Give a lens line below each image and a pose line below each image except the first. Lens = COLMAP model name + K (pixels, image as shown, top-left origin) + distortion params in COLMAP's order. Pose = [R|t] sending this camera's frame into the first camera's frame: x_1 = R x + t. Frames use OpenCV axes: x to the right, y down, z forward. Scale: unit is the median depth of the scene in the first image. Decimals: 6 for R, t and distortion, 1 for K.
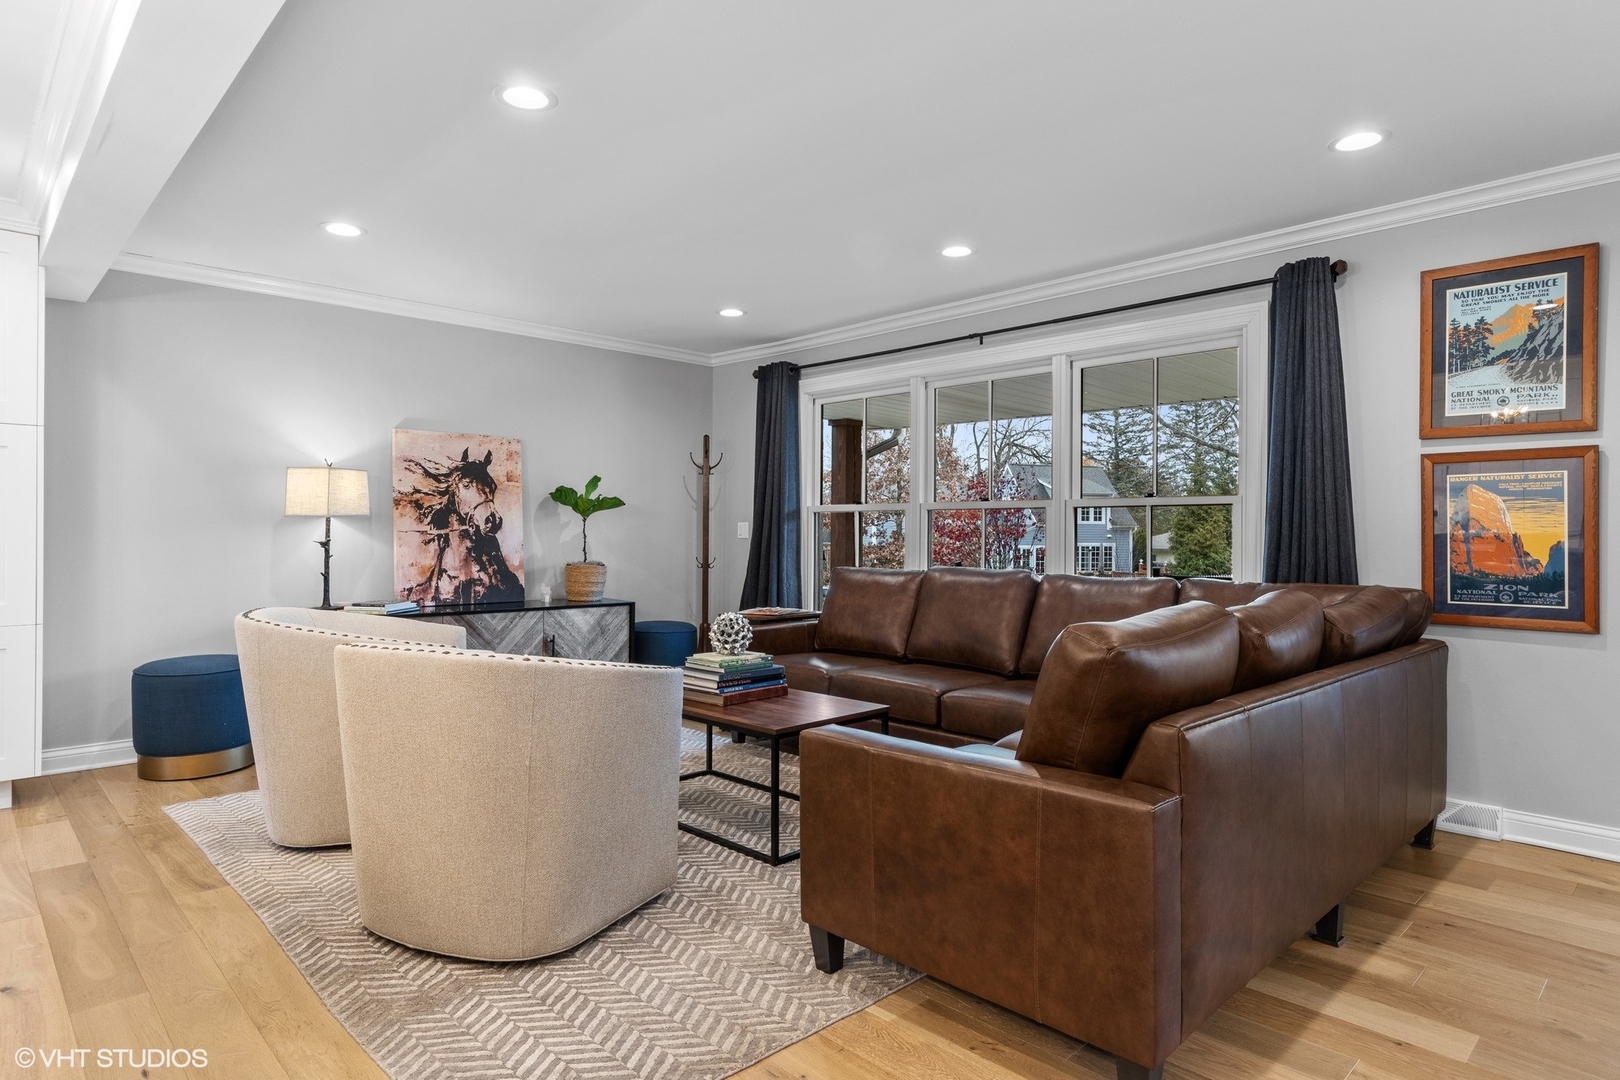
lens RADIAL K [[926.6, 0, 812.5], [0, 926.6, 539.5], [0, 0, 1]] dist [-0.001088, -0.002302]
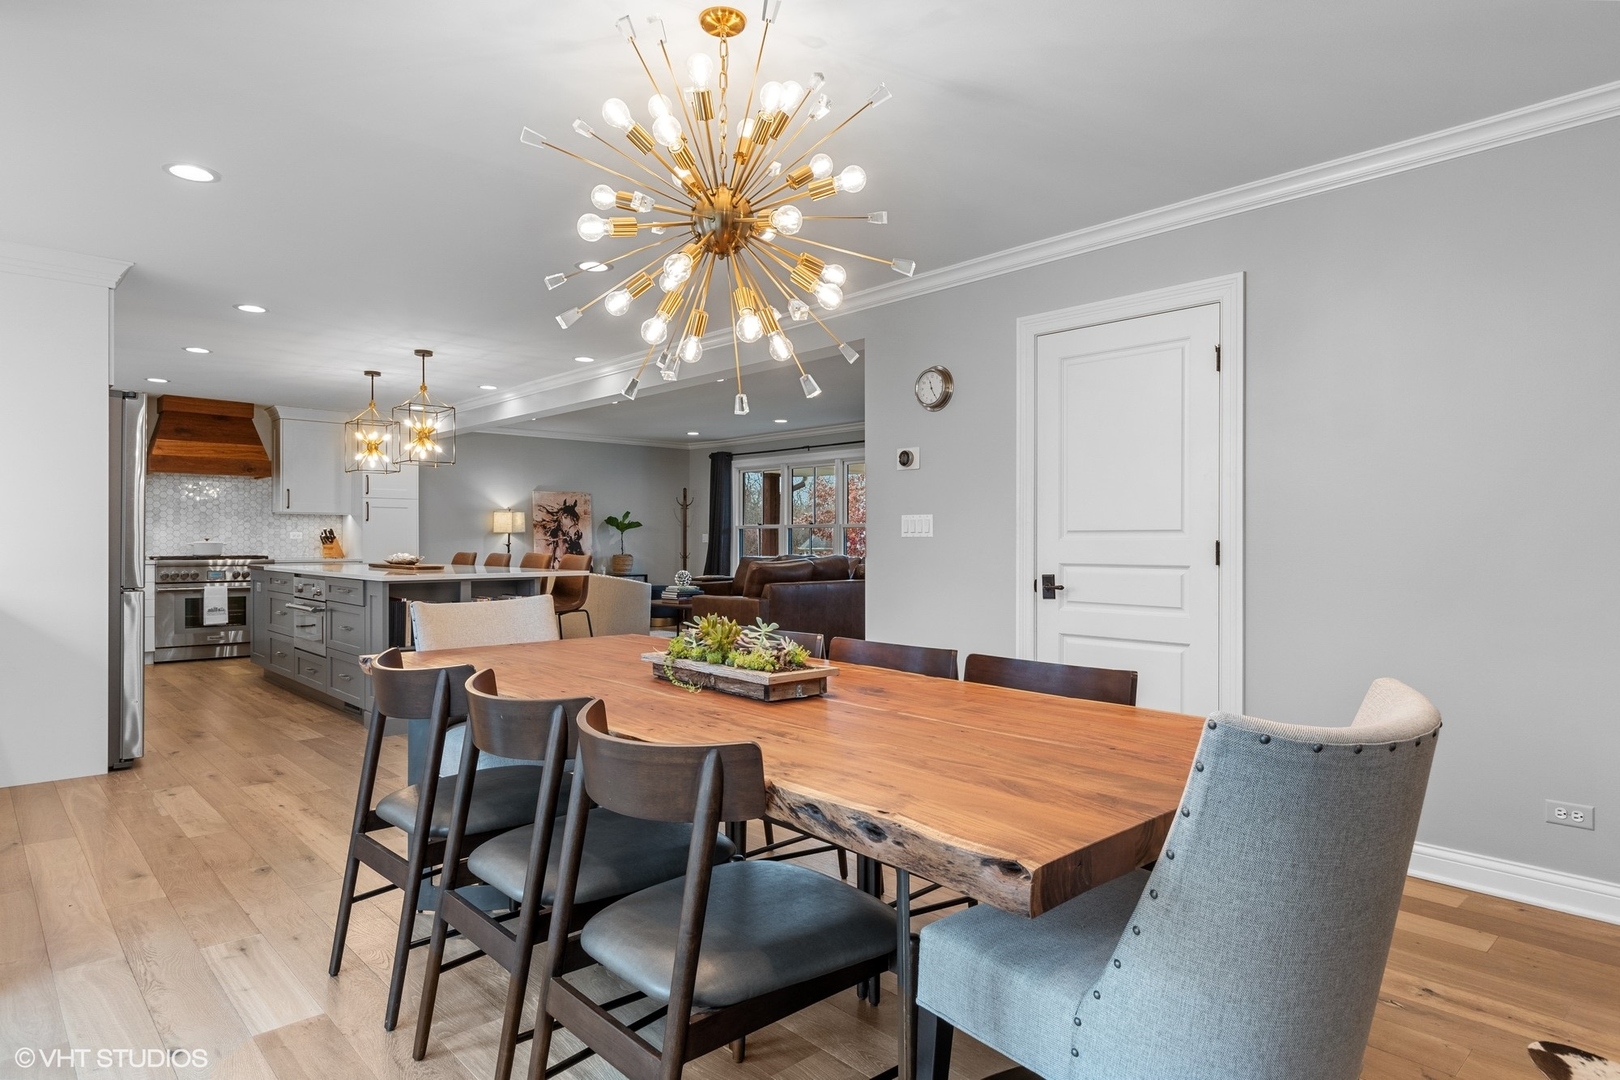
lens RADIAL K [[926.6, 0, 817.2], [0, 926.6, 544.2], [0, 0, 1]] dist [-0.001088, -0.002302]
pose [[0.999905, -0.003745, -0.013281, 0.218972], [0.003718, 0.999991, -0.002051, 0.008463], [0.013289, 0.002001, 0.999910, -1.080982]]
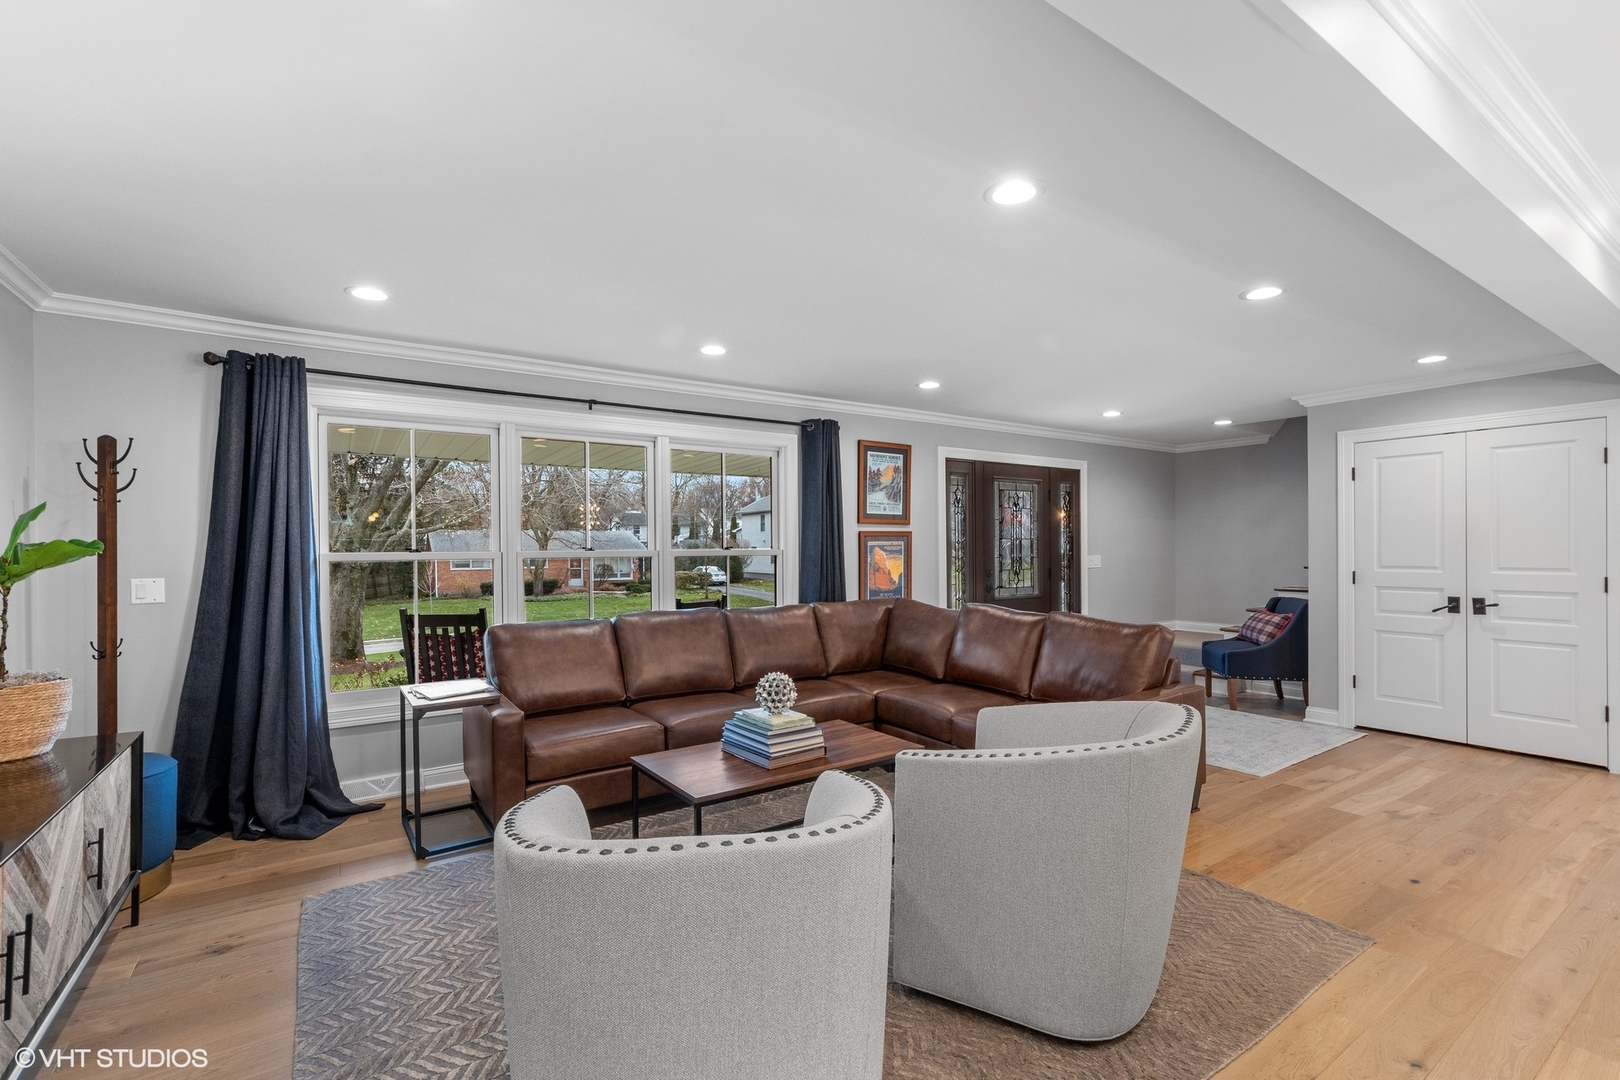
lens RADIAL K [[722.7, 0, 809.5], [0, 722.7, 543.4], [0, 0, 1]] dist [-0.001224, -0.001158]
pose [[0.155108, 0.001005, 0.987897, -0.604105], [0.017926, 0.999832, -0.003832, -0.040995], [-0.987735, 0.018304, 0.155064, 0.581919]]
